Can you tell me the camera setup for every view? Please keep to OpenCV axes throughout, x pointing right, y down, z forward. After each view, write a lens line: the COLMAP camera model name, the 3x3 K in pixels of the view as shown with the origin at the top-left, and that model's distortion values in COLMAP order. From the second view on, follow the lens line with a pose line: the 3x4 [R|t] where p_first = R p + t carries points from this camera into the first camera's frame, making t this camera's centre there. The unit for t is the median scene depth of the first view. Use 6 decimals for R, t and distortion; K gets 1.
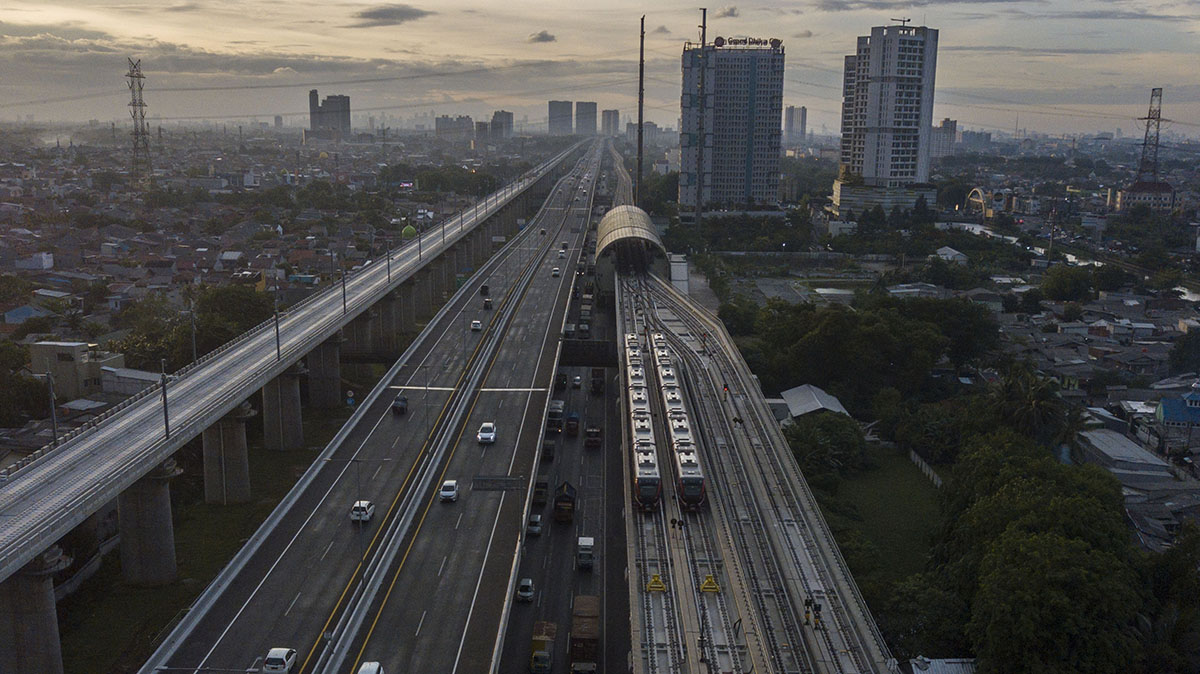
lens RADIAL K [[897.2, 0, 600.0], [0, 897.2, 337.0], [0, 0, 1]] dist [-0.003326, -0.000897]
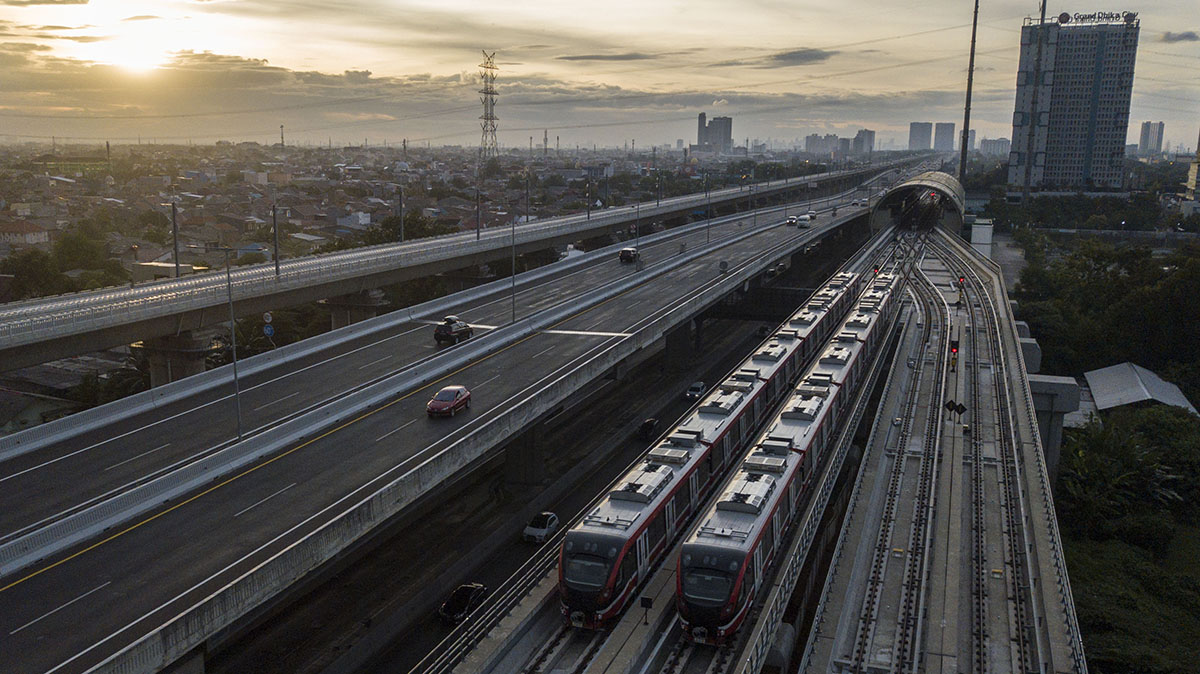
lens RADIAL K [[945.2, 0, 600.0], [0, 945.2, 337.0], [0, 0, 1]] dist [0.014000, 0.003498]
pose [[0.956603, 0.046756, -0.287618, -0.033906], [-0.036752, 0.998520, 0.040087, -0.009319], [0.289067, -0.027777, 0.956906, -0.131049]]
